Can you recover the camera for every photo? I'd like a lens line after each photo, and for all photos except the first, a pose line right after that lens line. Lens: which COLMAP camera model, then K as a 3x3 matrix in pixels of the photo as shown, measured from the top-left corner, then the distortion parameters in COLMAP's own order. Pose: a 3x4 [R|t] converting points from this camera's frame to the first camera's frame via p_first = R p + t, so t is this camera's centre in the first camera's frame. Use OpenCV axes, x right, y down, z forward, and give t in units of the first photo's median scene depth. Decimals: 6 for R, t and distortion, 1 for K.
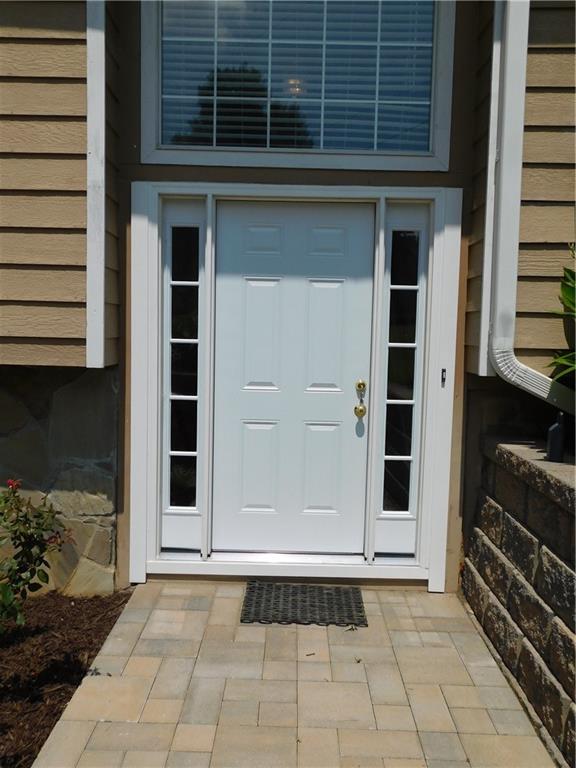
lens RADIAL K [[627.6, 0, 288.0], [0, 627.6, 384.0], [0, 0, 1]] dist [-0.001984, -0.003663]
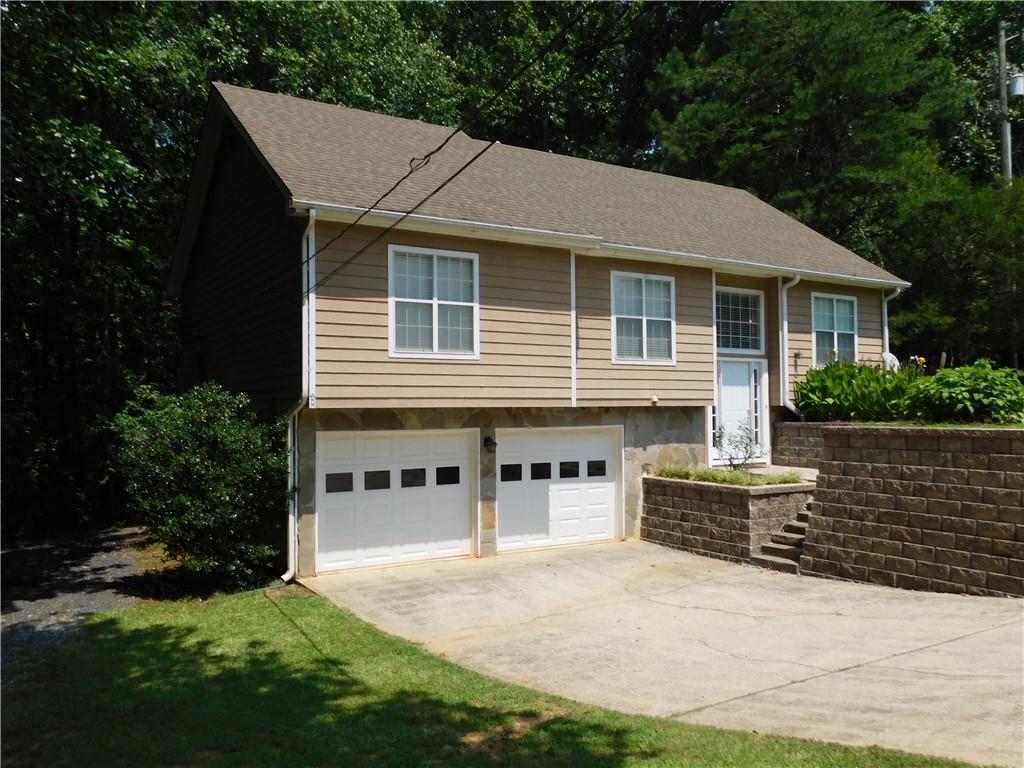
lens RADIAL K [[836.9, 0, 512.0], [0, 836.9, 384.0], [0, 0, 1]] dist [-0.001984, -0.003663]
pose [[0.841342, -0.010436, 0.540403, -3.819889], [0.073716, 0.992687, -0.095597, 0.221505], [-0.535453, 0.120266, 0.835958, -2.455289]]
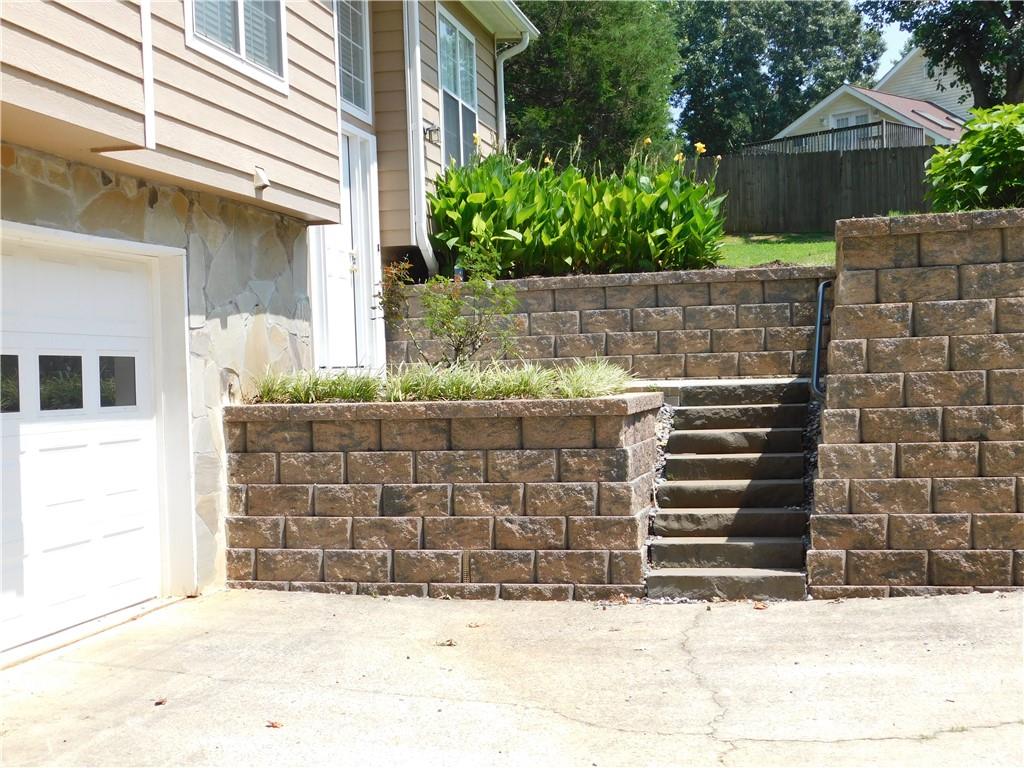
lens RADIAL K [[1379.5, 0, 512.0], [0, 1379.5, 384.0], [0, 0, 1]] dist [0.013684, 0.012044]
pose [[0.206887, -0.035989, 0.977703, -3.181859], [0.126131, 0.991965, 0.009823, 0.342217], [-0.970200, 0.121287, 0.209764, -0.041799]]
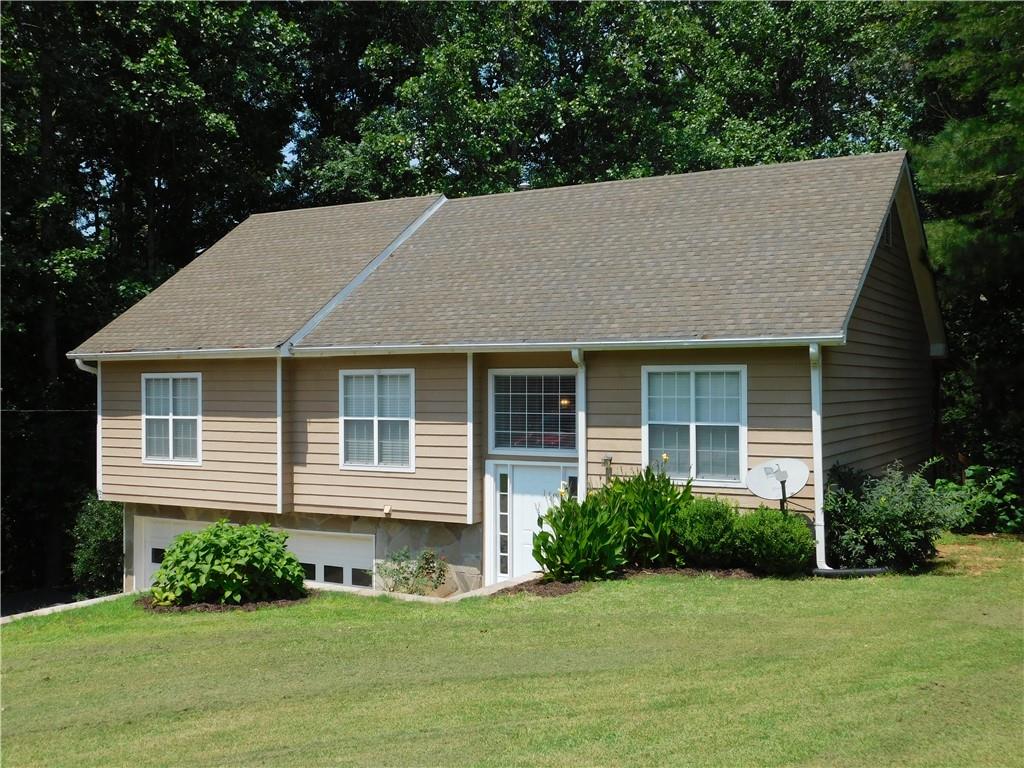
lens RADIAL K [[1075.3, 0, 512.0], [0, 1075.3, 384.0], [0, 0, 1]] dist [0.003626, -0.002463]
pose [[0.872538, -0.026254, -0.487840, 2.293304], [-0.021000, 0.995617, -0.091141, -0.215028], [0.488095, 0.089769, 0.868162, -3.301558]]
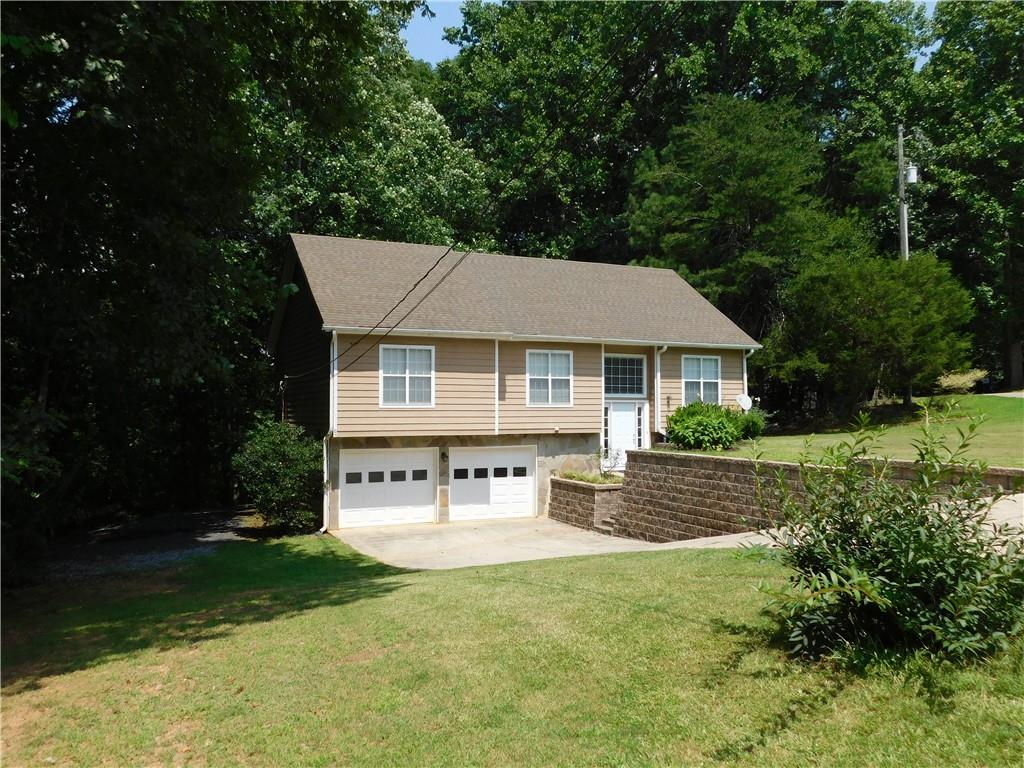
lens RADIAL K [[836.9, 0, 512.0], [0, 836.9, 384.0], [0, 0, 1]] dist [-0.001984, -0.003663]
pose [[0.901855, -0.009090, 0.431942, -4.167408], [0.059620, 0.992832, -0.103588, 0.265872], [-0.427905, 0.119173, 0.895933, -5.371854]]
